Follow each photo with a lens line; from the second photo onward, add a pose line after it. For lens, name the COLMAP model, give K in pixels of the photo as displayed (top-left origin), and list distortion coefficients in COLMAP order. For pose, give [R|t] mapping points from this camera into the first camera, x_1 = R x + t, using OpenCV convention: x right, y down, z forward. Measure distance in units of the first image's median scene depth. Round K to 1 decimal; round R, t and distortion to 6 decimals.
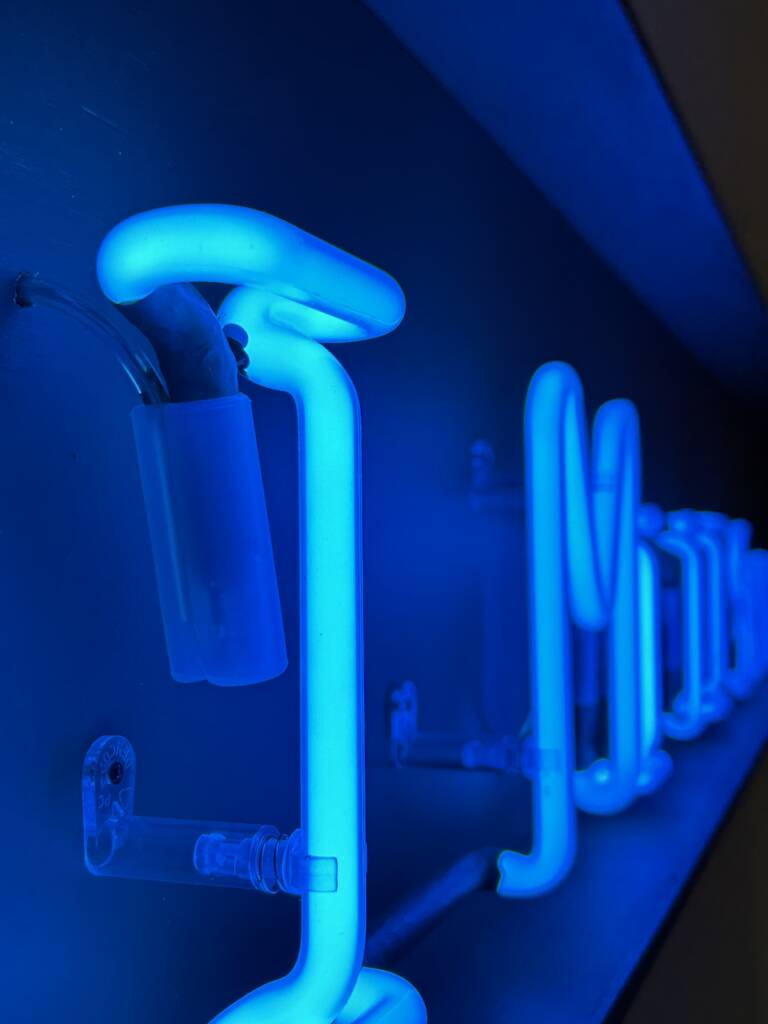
lens RADIAL K [[1227.9, 0, 385.7], [0, 1227.9, 514.8], [0, 0, 1]] dist [-0.010551, 0.000000]
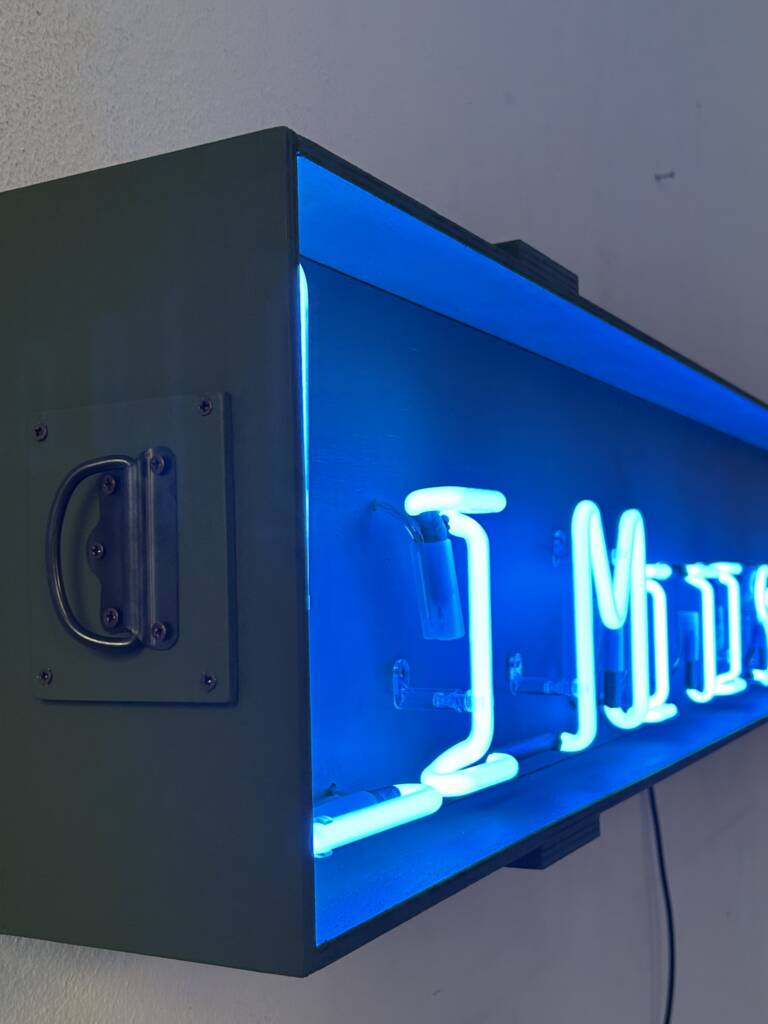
lens RADIAL K [[1227.9, 0, 386.9], [0, 1227.9, 509.6], [0, 0, 1]] dist [-0.010551, 0.000000]
pose [[0.992924, -0.015969, -0.117676, 0.077438], [0.012499, 0.999467, -0.030167, -0.077358], [0.118095, 0.028483, 0.992594, -1.796926]]
